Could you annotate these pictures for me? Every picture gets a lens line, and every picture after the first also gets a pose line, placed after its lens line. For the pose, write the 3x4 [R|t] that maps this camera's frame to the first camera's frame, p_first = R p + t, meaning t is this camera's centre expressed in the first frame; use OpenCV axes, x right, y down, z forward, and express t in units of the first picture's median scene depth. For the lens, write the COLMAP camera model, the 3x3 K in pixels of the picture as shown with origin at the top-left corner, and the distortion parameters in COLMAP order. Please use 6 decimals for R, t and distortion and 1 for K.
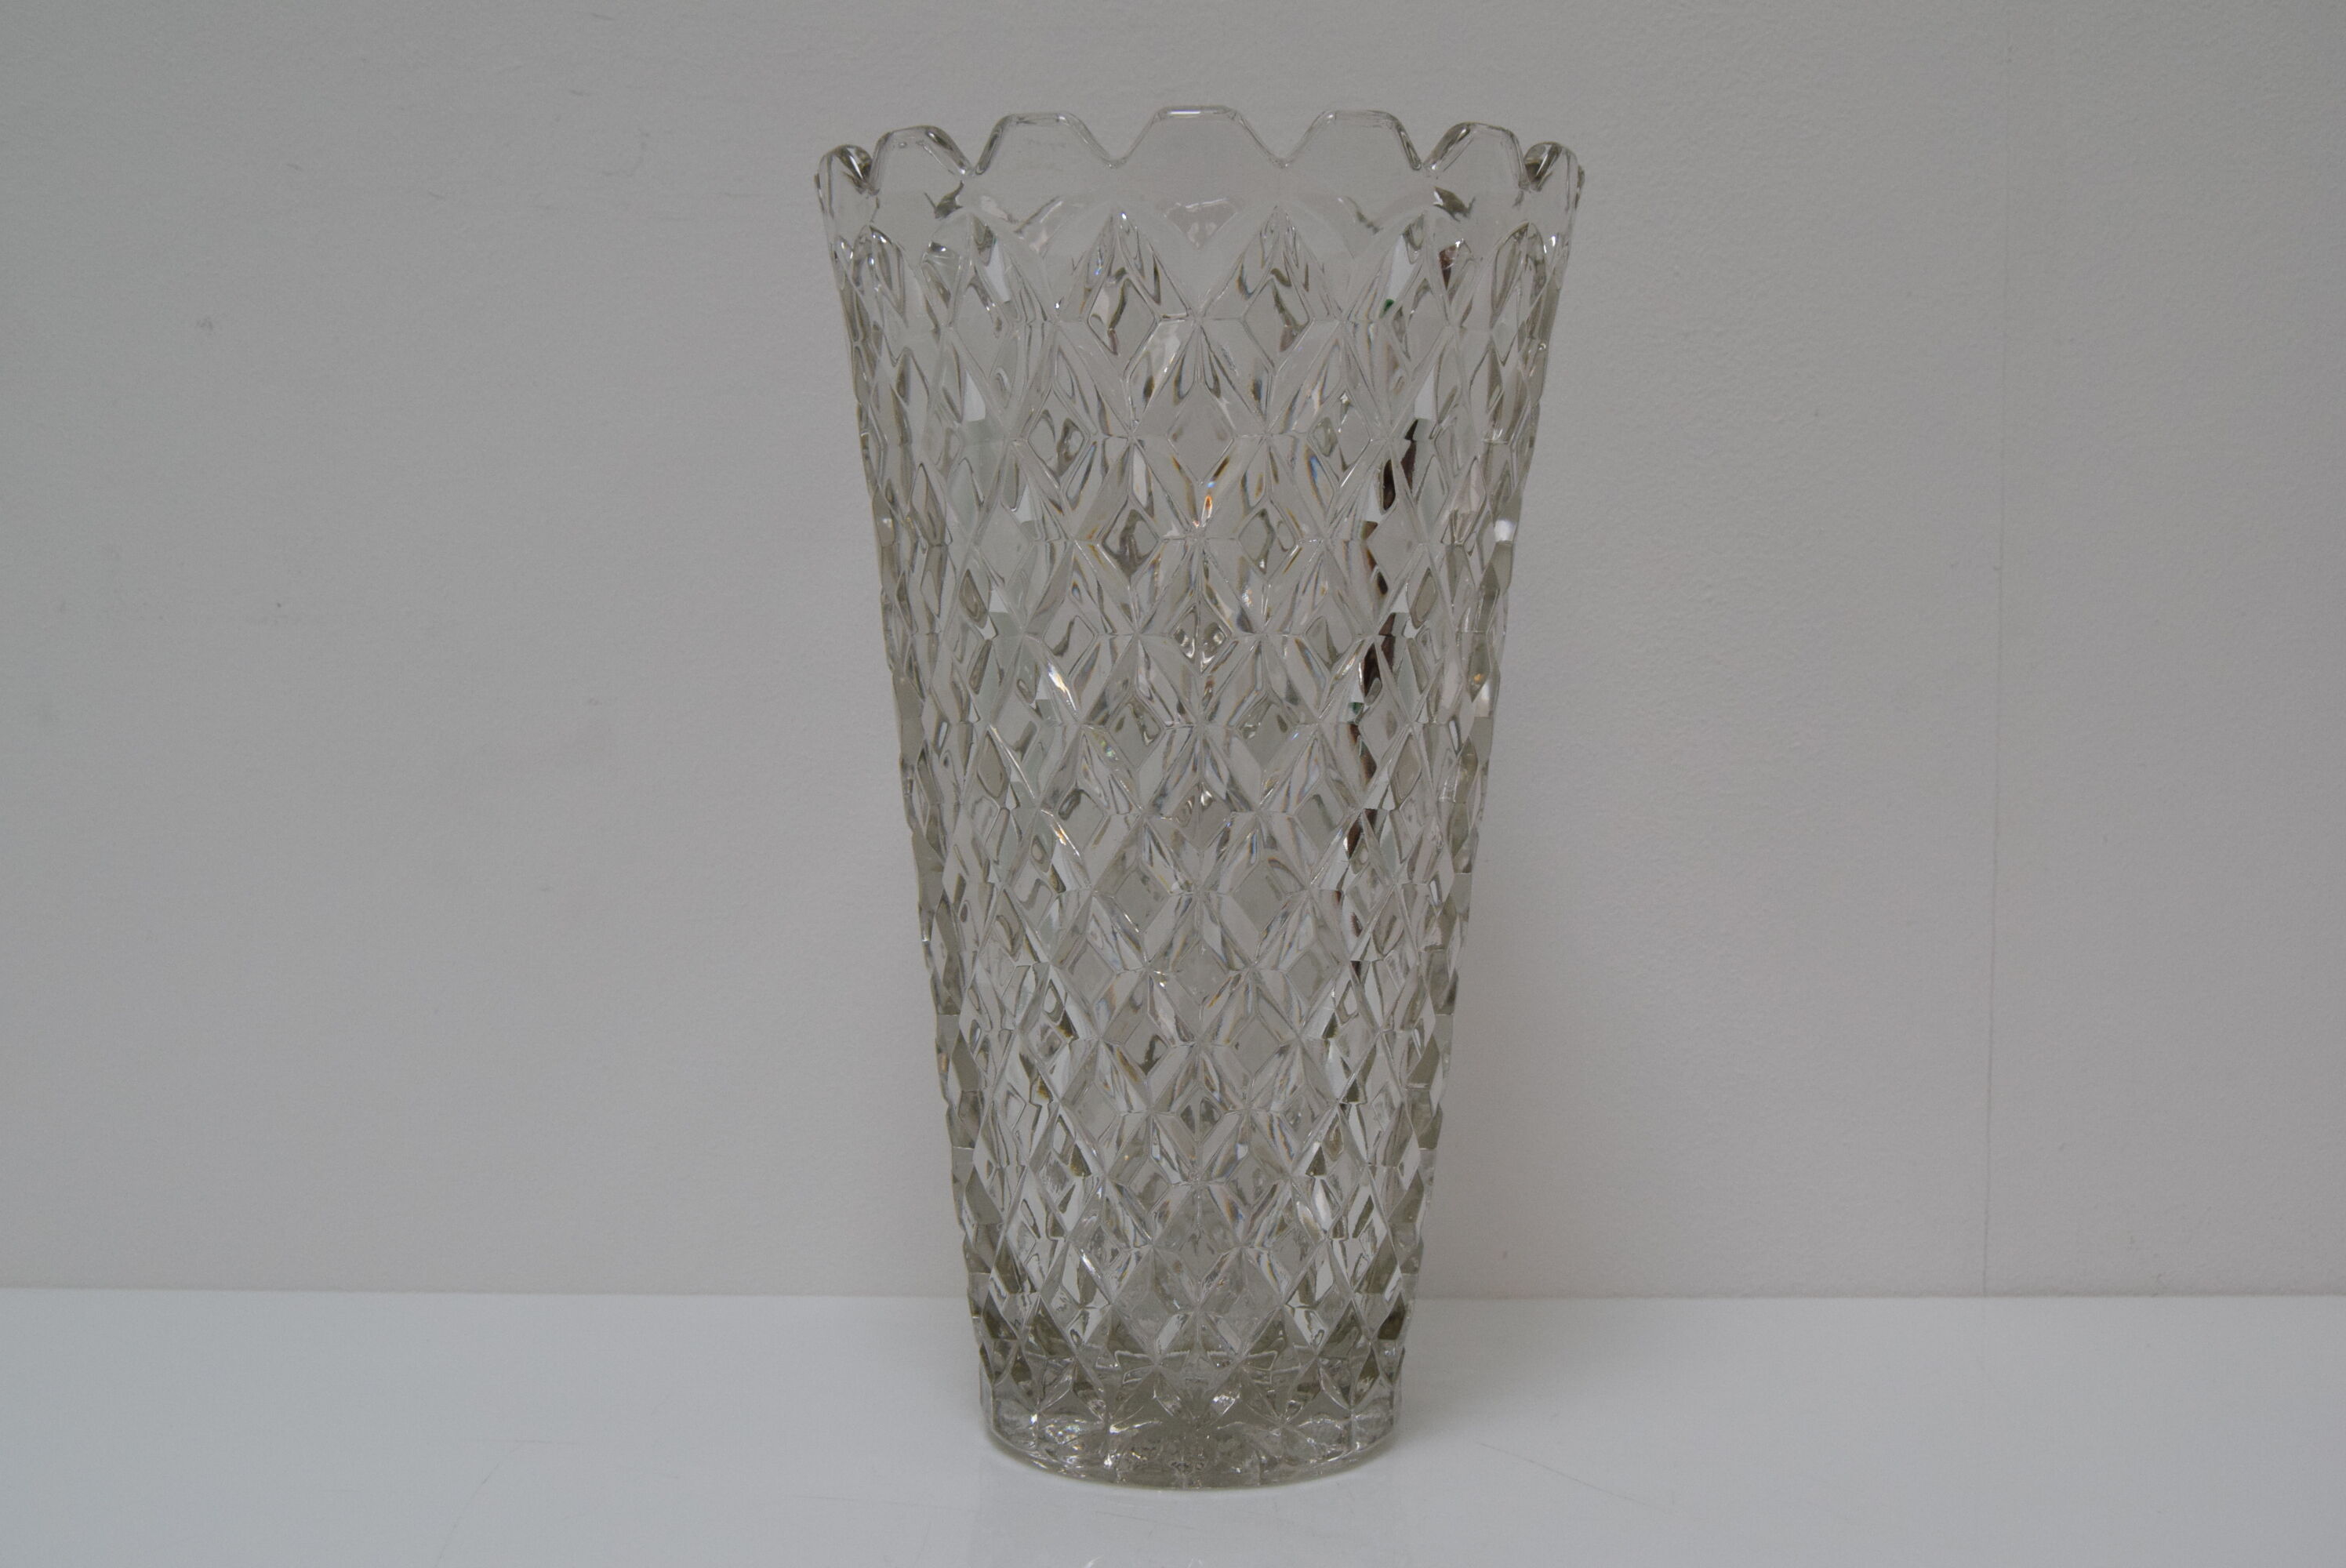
lens RADIAL K [[3152.1, 0, 1173.0], [0, 3152.1, 784.0], [0, 0, 1]] dist [0.115847, 0.039564]
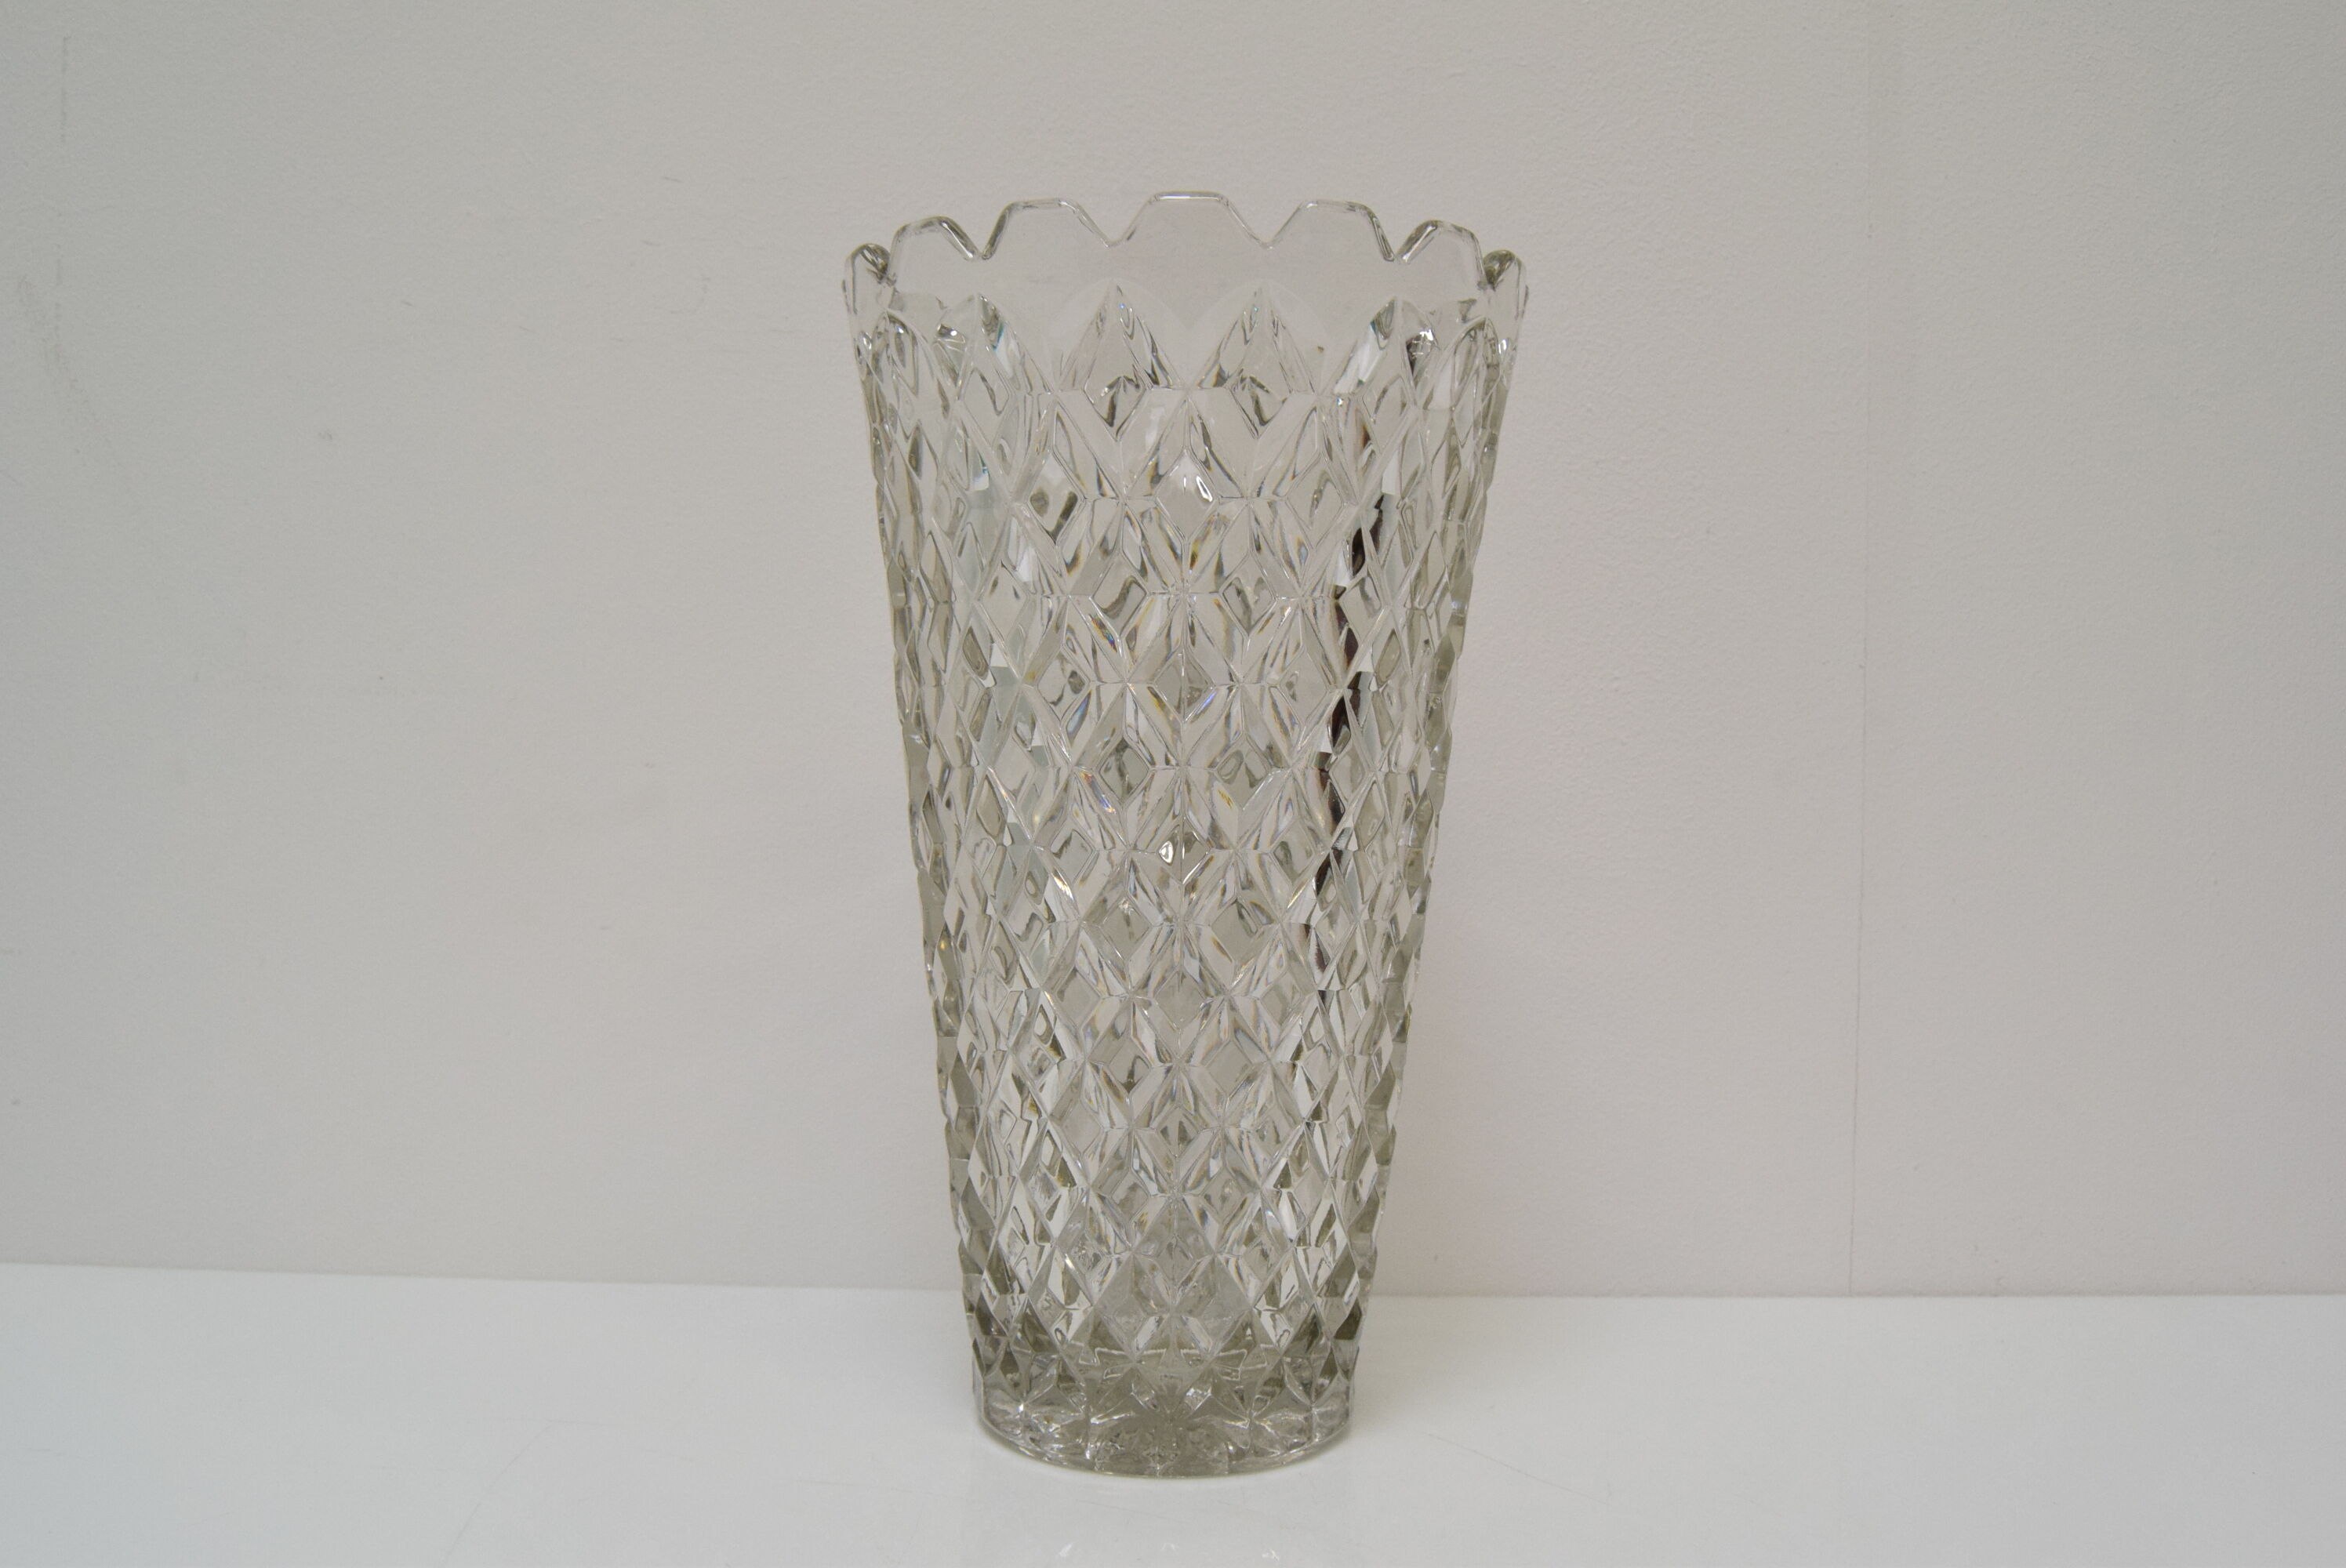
lens RADIAL K [[2194.4, 0, 1159.7], [0, 2194.4, 788.8], [0, 0, 1]] dist [-0.000934, -0.004895]
pose [[0.999852, 0.012819, 0.011506, -0.007589], [-0.012167, 0.998410, -0.055048, 0.028460], [-0.012194, 0.054899, 0.998417, 0.236791]]
